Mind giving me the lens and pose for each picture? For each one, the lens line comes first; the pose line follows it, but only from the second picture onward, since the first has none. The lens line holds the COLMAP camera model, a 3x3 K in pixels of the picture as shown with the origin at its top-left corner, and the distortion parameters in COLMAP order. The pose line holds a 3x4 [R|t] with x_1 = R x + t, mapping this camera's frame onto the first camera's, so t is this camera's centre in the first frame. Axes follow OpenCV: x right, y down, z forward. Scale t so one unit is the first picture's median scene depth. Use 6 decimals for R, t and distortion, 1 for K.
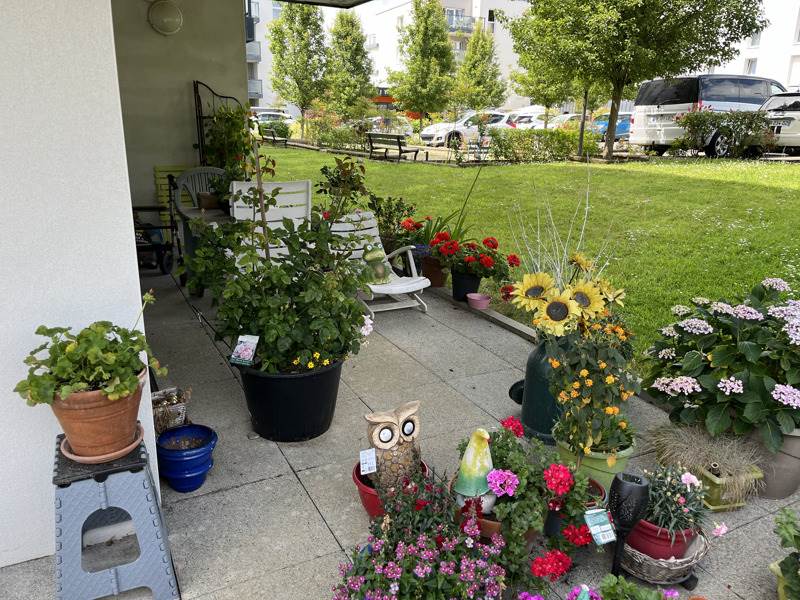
lens RADIAL K [[647.5, 0, 401.0], [0, 647.5, 320.2], [0, 0, 1]] dist [0.034013, -0.006804]
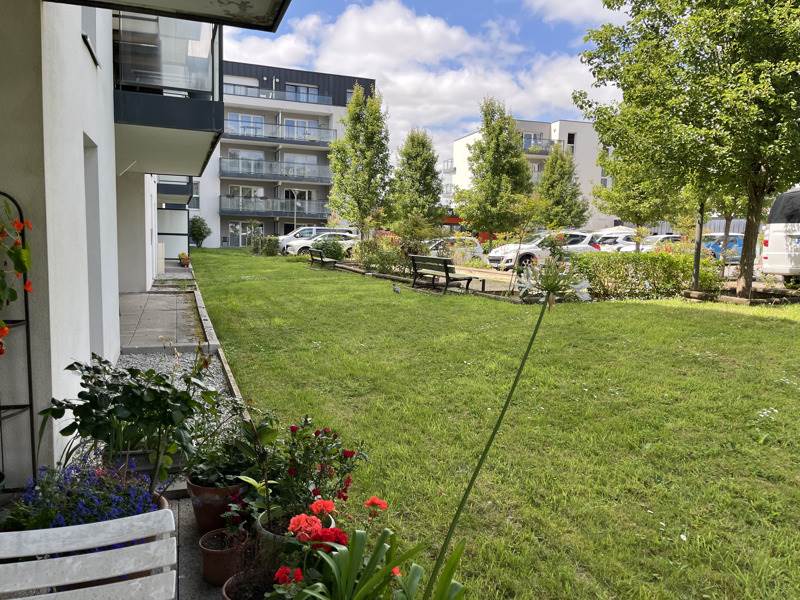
lens RADIAL K [[647.5, 0, 401.0], [0, 647.5, 320.2], [0, 0, 1]] dist [0.034013, -0.006804]
pose [[0.992314, 0.020061, -0.122107, 0.022393], [-0.041203, 0.984029, -0.173175, -0.044569], [0.116683, 0.176875, 0.977292, 0.145792]]
